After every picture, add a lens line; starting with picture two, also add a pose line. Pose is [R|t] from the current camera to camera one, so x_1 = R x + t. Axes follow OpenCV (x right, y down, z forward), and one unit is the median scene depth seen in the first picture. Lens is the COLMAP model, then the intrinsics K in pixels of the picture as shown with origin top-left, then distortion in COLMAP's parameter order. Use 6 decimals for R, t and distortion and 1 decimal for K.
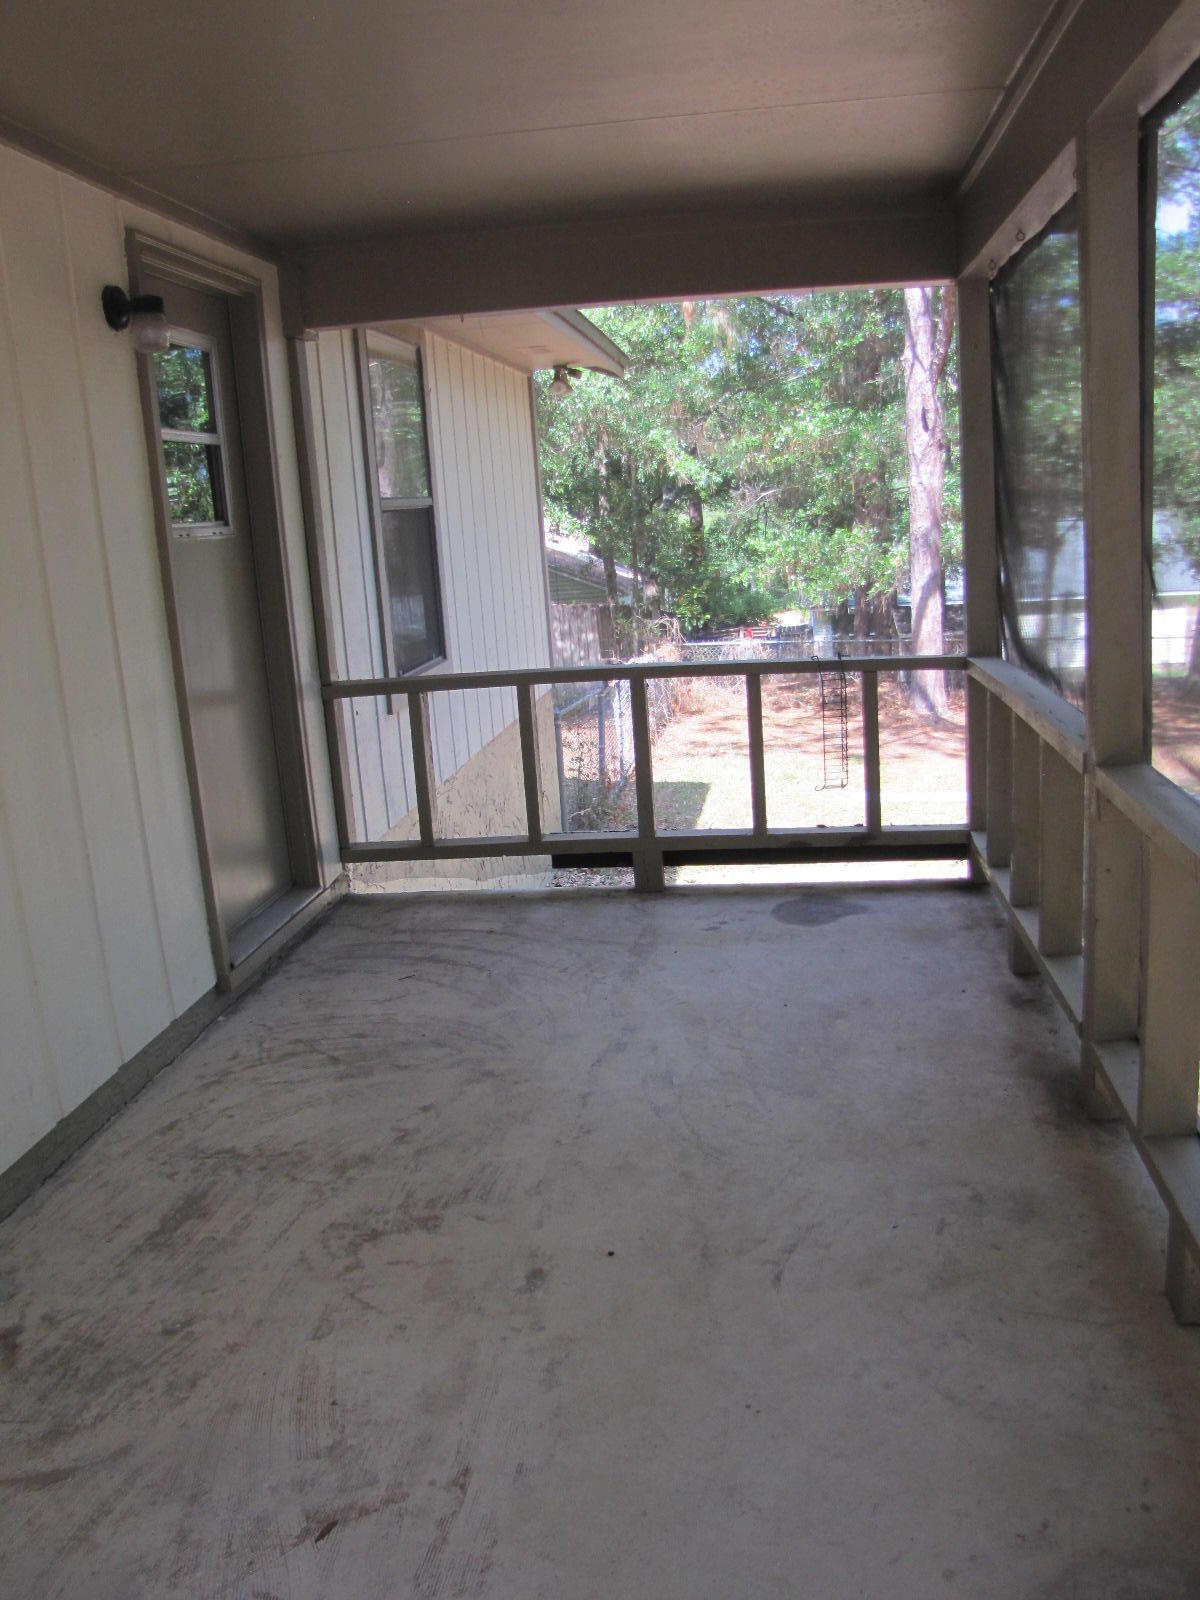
lens RADIAL K [[1337.3, 0, 605.2], [0, 1337.3, 807.4], [0, 0, 1]] dist [-0.174021, 0.149784]
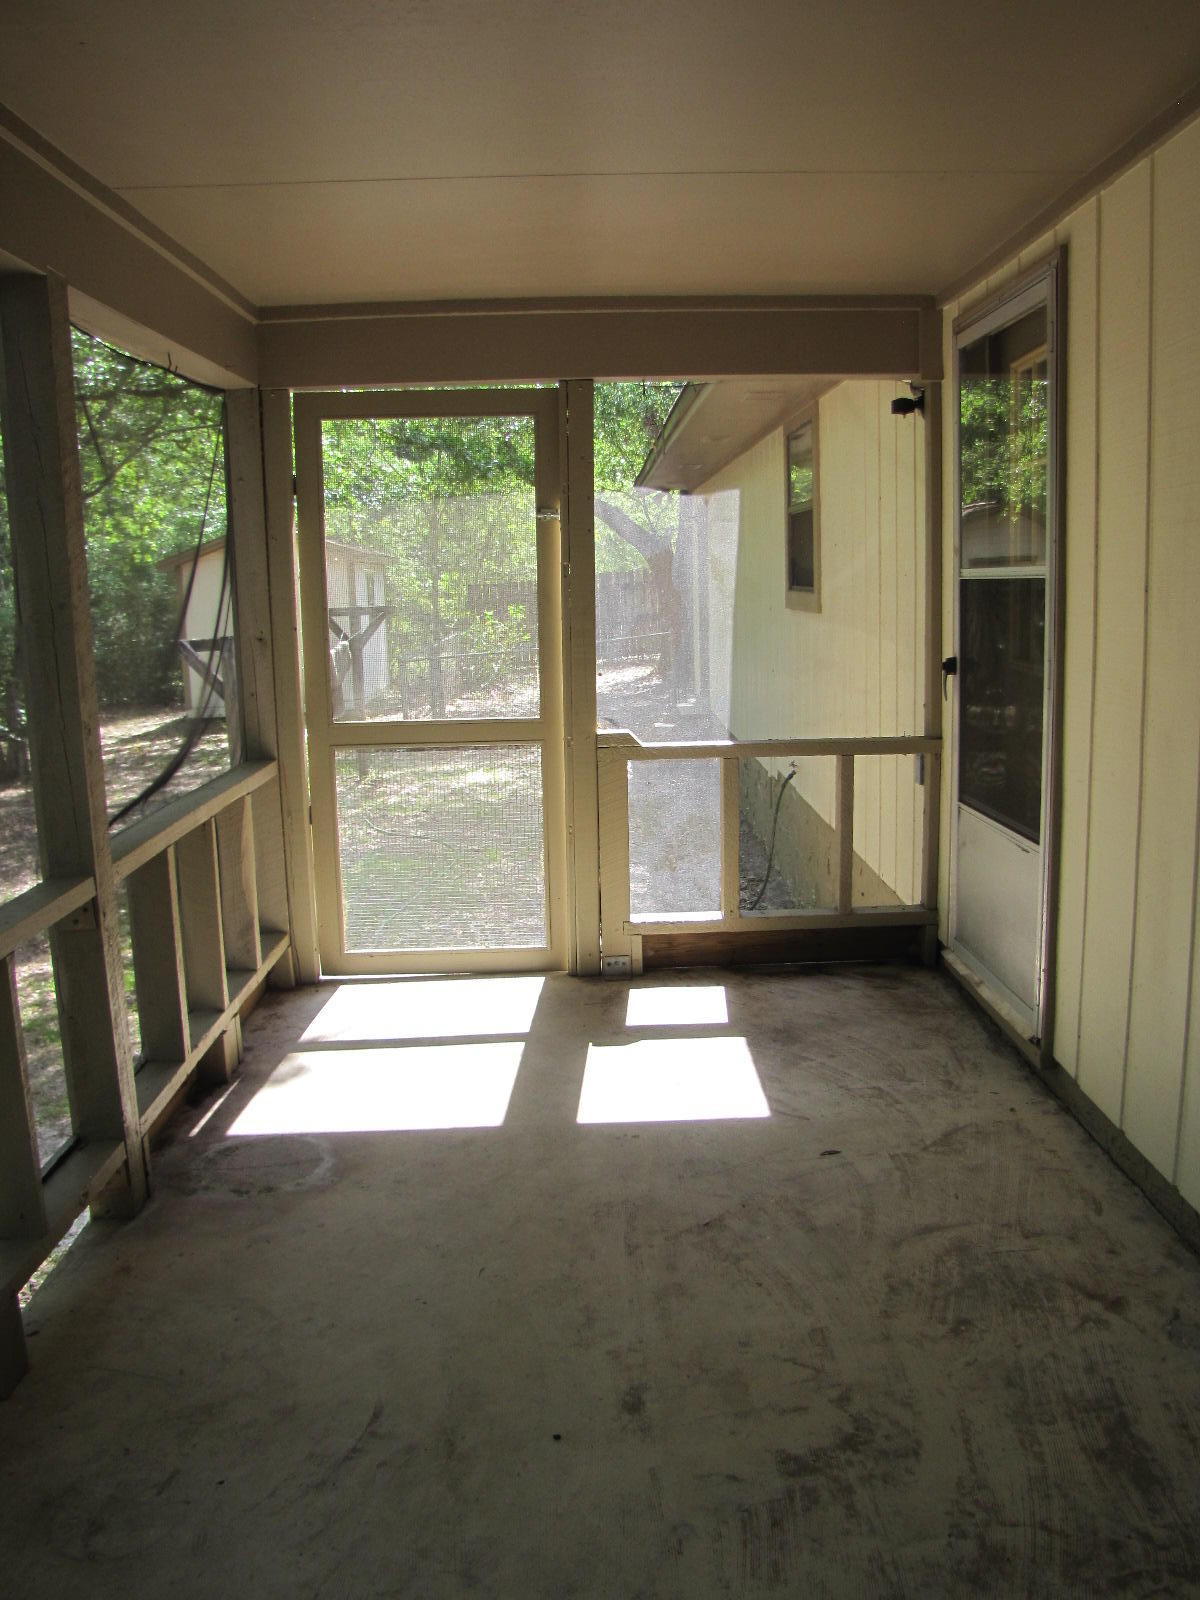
lens RADIAL K [[1337.3, 0, 605.2], [0, 1337.3, 807.4], [0, 0, 1]] dist [-0.174021, 0.149784]
pose [[-0.985364, 0.118928, -0.122119, 0.028985], [0.061620, 0.916474, 0.395322, -0.395764], [0.158934, 0.382011, -0.910389, 1.671515]]
